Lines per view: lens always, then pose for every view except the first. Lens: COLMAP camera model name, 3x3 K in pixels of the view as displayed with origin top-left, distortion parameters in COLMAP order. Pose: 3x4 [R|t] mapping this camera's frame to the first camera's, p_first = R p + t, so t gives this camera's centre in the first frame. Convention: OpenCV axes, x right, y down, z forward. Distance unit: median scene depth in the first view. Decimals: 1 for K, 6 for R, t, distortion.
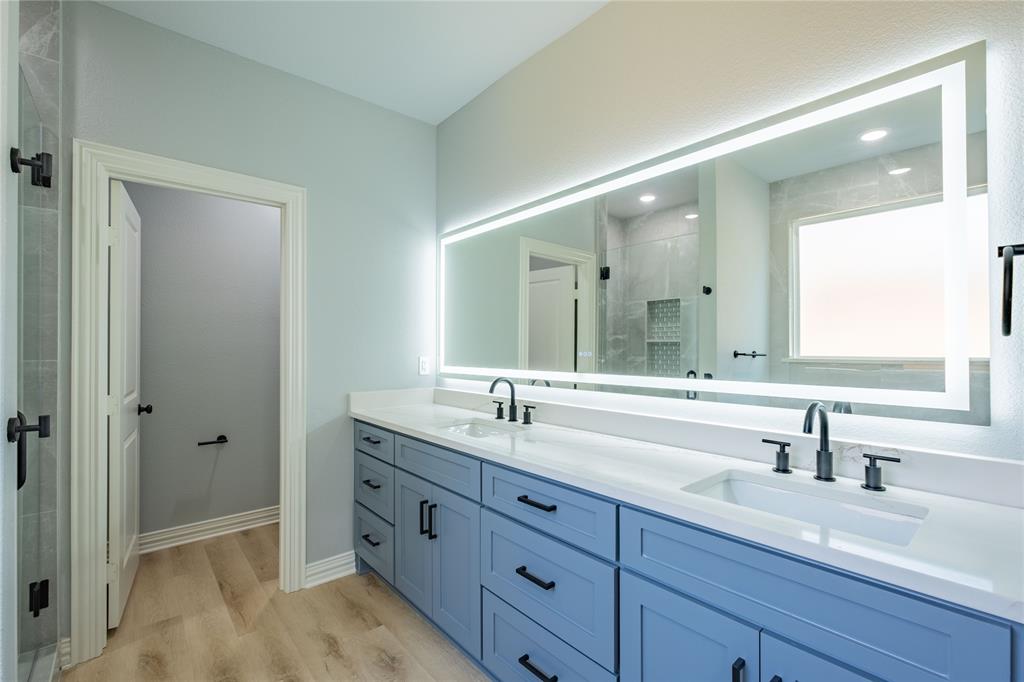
lens RADIAL K [[449.3, 0, 508.7], [0, 449.3, 343.6], [0, 0, 1]] dist [-0.001724, 0.000660]
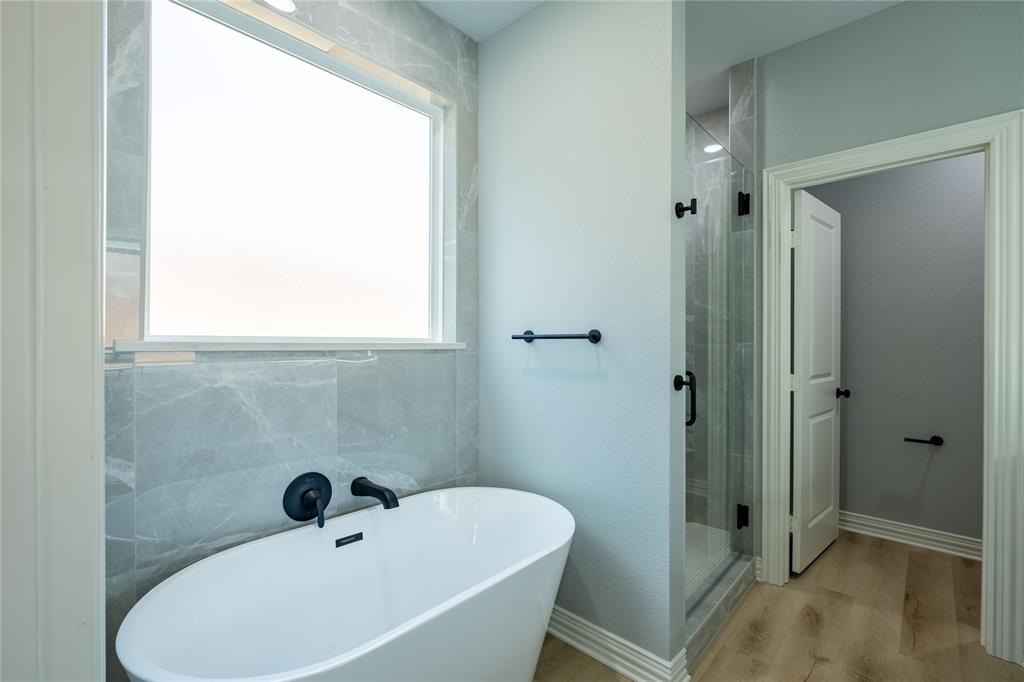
lens RADIAL K [[449.3, 0, 508.8], [0, 449.3, 342.3], [0, 0, 1]] dist [-0.001724, 0.000660]
pose [[0.111322, 0.002719, -0.993781, 0.183920], [0.004584, 0.999984, 0.003249, 0.021698], [0.993774, -0.004917, 0.111308, 0.113835]]
